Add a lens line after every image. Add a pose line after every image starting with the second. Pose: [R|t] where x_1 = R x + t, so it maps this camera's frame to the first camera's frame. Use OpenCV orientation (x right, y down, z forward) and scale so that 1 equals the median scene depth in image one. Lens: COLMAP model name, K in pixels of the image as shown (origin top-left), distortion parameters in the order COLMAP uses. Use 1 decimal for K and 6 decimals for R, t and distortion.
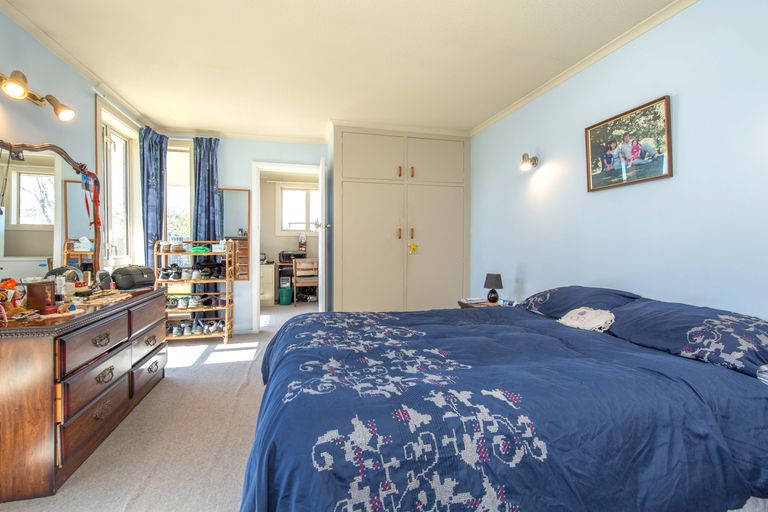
lens RADIAL K [[368.7, 0, 384.8], [0, 368.7, 251.7], [0, 0, 1]] dist [-0.000325, 0.000095]
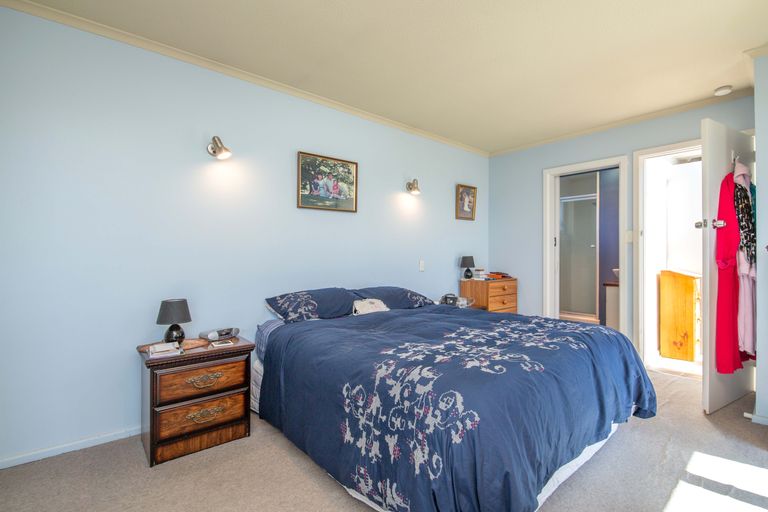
lens RADIAL K [[368.7, 0, 383.9], [0, 368.7, 253.8], [0, 0, 1]] dist [-0.000325, 0.000095]
pose [[-0.468334, -0.000327, 0.883552, -0.632257], [0.020870, 0.999717, 0.011432, -0.029917], [-0.883305, 0.023793, -0.468194, 1.424687]]
